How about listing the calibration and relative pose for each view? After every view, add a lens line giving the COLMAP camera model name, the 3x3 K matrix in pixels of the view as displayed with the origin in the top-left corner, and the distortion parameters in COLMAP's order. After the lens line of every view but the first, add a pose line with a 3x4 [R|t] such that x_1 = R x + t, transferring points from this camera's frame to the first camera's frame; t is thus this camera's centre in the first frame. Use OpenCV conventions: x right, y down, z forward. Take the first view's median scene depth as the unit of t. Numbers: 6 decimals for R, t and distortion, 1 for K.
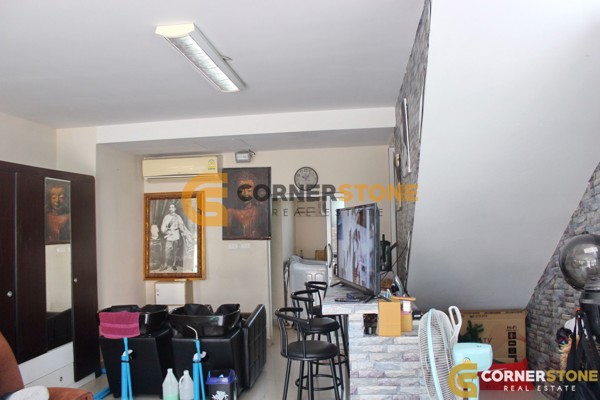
lens RADIAL K [[502.7, 0, 300.0], [0, 502.7, 200.0], [0, 0, 1]] dist [-0.167592, 0.148124]
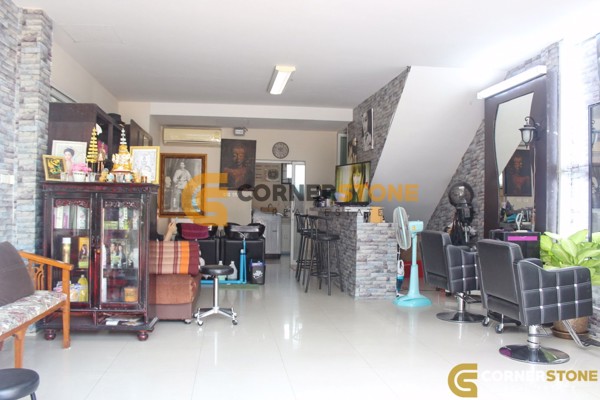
lens RADIAL K [[529.4, 0, 300.0], [0, 529.4, 200.0], [0, 0, 1]] dist [-0.162492, 0.147730]
pose [[0.964742, 0.047715, 0.258834, -0.323645], [-0.055648, 0.998176, 0.023406, 0.062464], [-0.257246, -0.036984, 0.965638, -0.498767]]
